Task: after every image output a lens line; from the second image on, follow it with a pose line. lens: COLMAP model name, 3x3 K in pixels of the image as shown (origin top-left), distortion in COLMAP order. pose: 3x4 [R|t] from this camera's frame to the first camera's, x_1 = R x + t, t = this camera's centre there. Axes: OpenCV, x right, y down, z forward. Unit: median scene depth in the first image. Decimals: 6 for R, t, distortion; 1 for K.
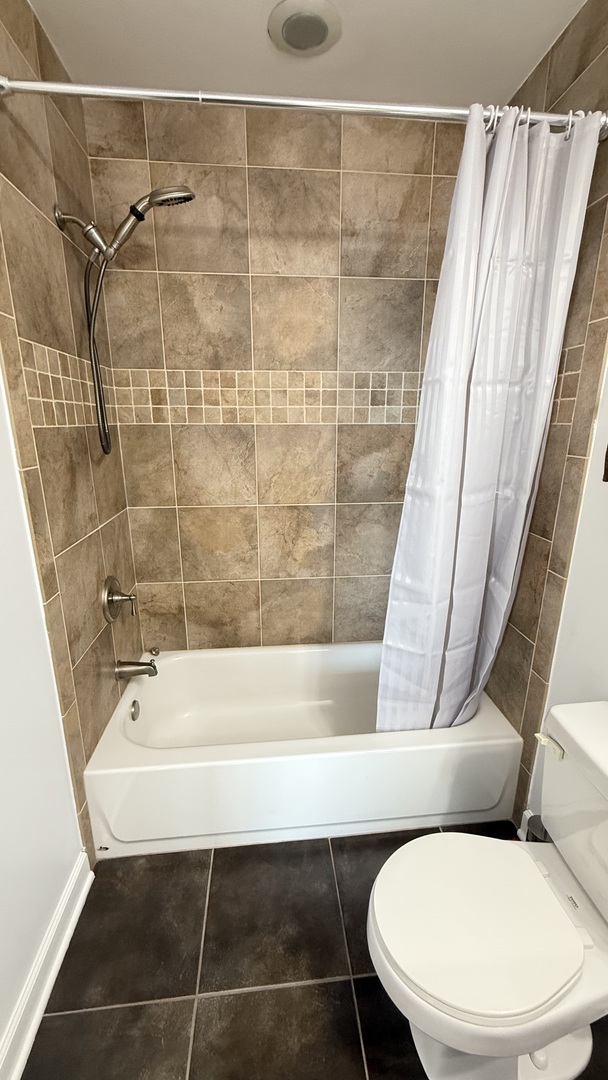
lens RADIAL K [[433.5, 0, 304.5], [0, 433.5, 540.0], [0, 0, 1]] dist [0.000301, -0.000336]
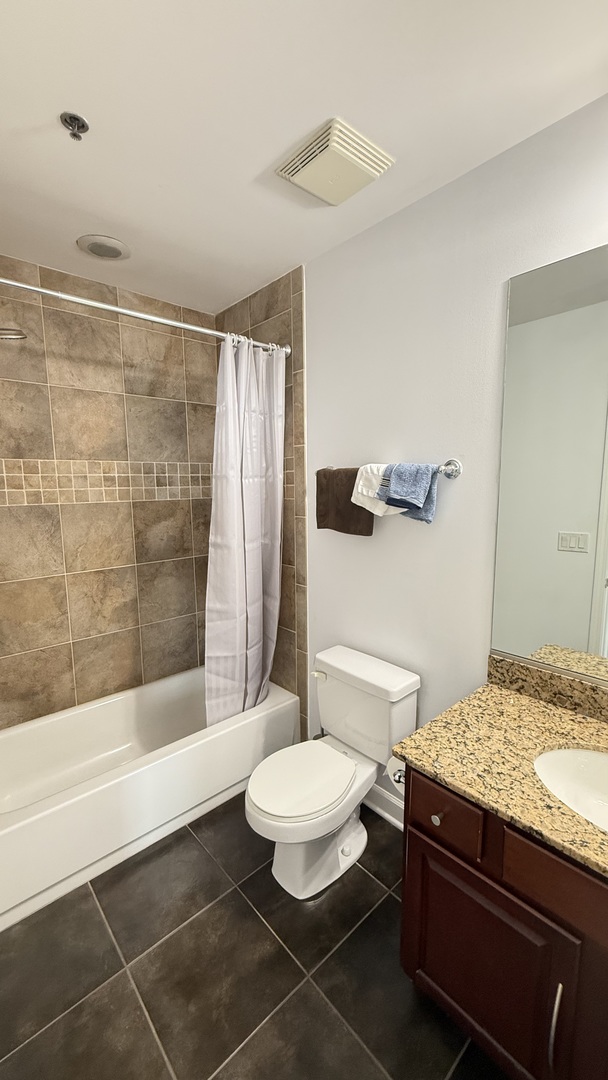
lens RADIAL K [[433.5, 0, 302.8], [0, 433.5, 539.8], [0, 0, 1]] dist [0.000301, -0.000336]
pose [[0.805507, -0.086204, 0.586283, -0.312030], [0.171455, 0.980949, -0.091332, 0.048836], [-0.567241, 0.174090, 0.804941, -0.317779]]
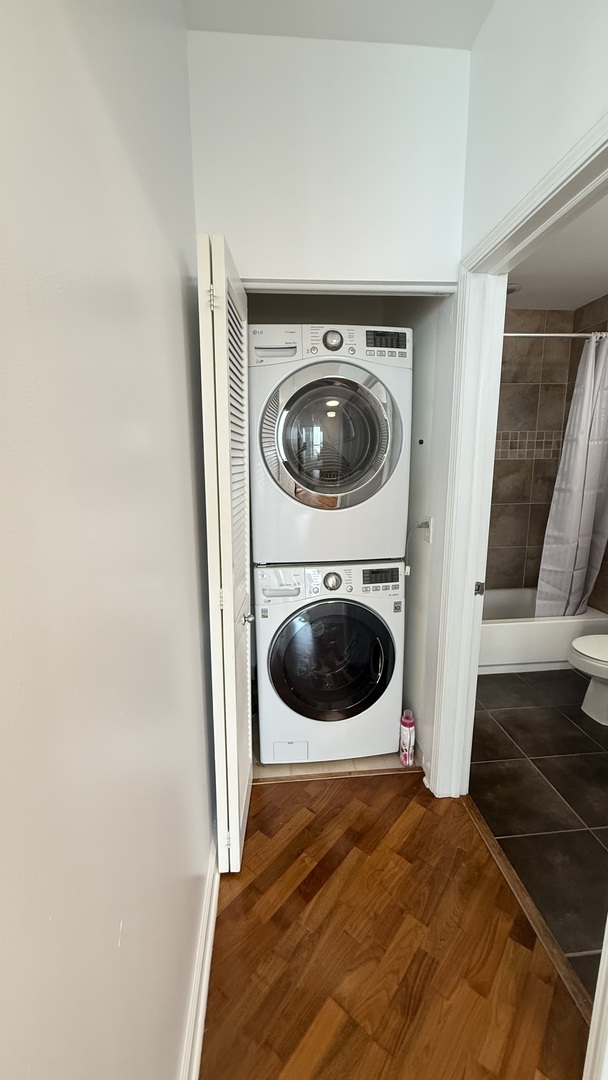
lens RADIAL K [[433.5, 0, 303.8], [0, 433.5, 539.8], [0, 0, 1]] dist [0.000301, -0.000336]
pose [[0.999938, -0.005498, -0.009634, -0.787616], [0.004628, 0.996101, -0.088099, 0.252480], [0.010081, 0.088049, 0.996065, -0.886175]]
